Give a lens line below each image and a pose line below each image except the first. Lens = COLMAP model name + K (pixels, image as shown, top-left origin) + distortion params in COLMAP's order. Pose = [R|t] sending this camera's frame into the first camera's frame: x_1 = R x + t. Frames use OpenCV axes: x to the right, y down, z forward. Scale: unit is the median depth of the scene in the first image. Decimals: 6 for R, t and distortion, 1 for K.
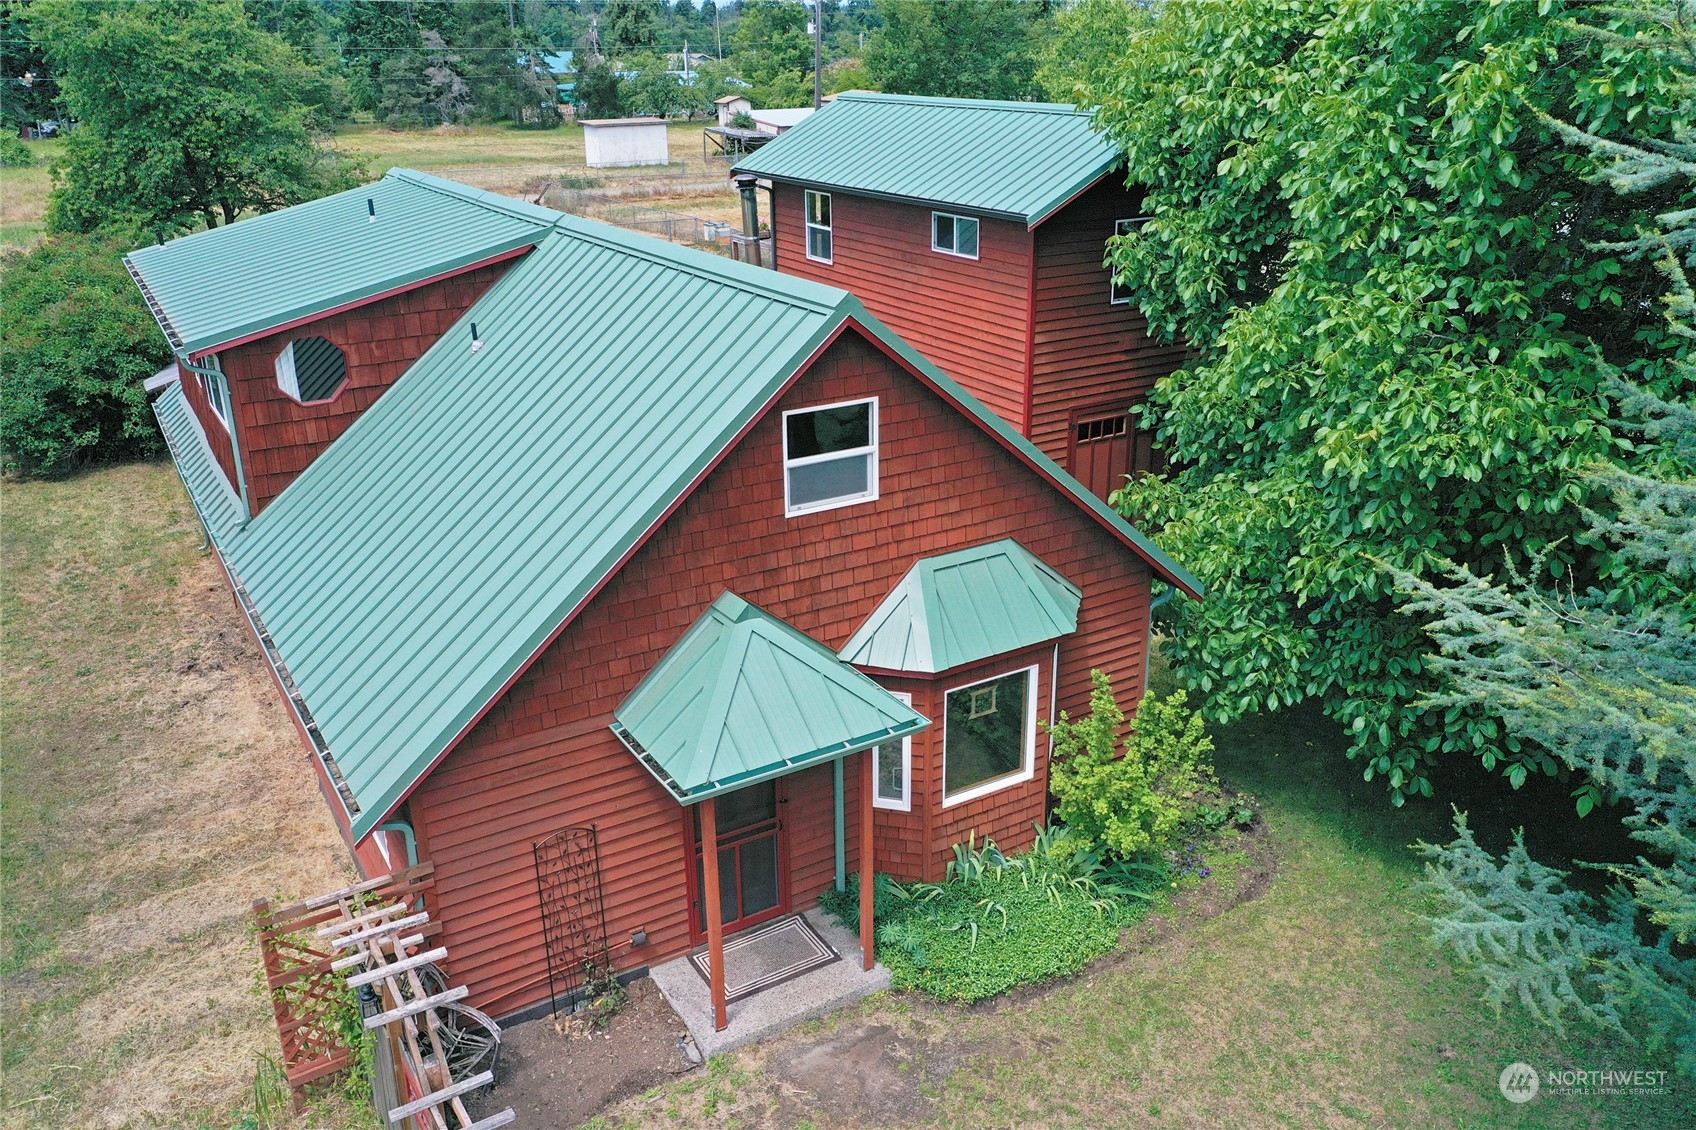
lens RADIAL K [[1333.8, 0, 848.0], [0, 1333.8, 565.0], [0, 0, 1]] dist [-0.006131, 0.010815]
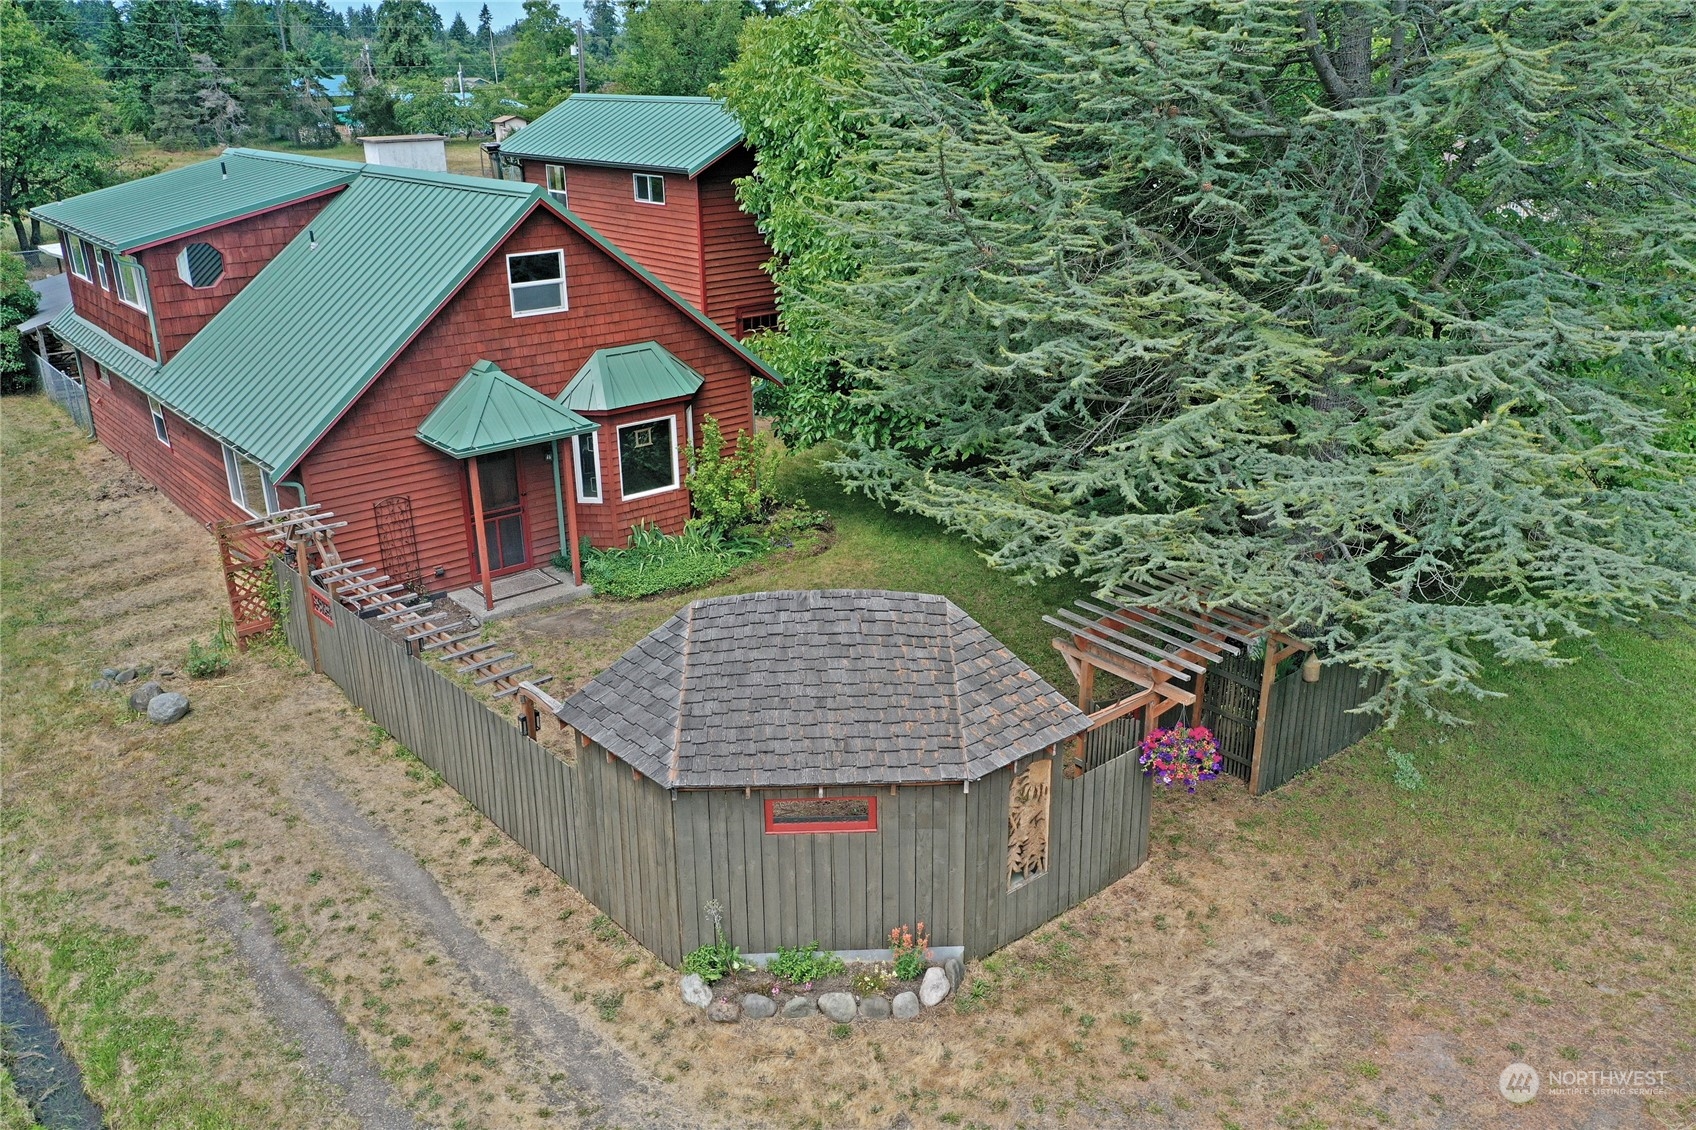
lens RADIAL K [[1333.8, 0, 848.0], [0, 1333.8, 565.0], [0, 0, 1]] dist [-0.006131, 0.010815]
pose [[0.988536, -0.054769, 0.140701, 0.093928], [0.057012, 0.998302, -0.011964, 0.252150], [-0.139807, 0.019848, 0.989980, -0.594100]]
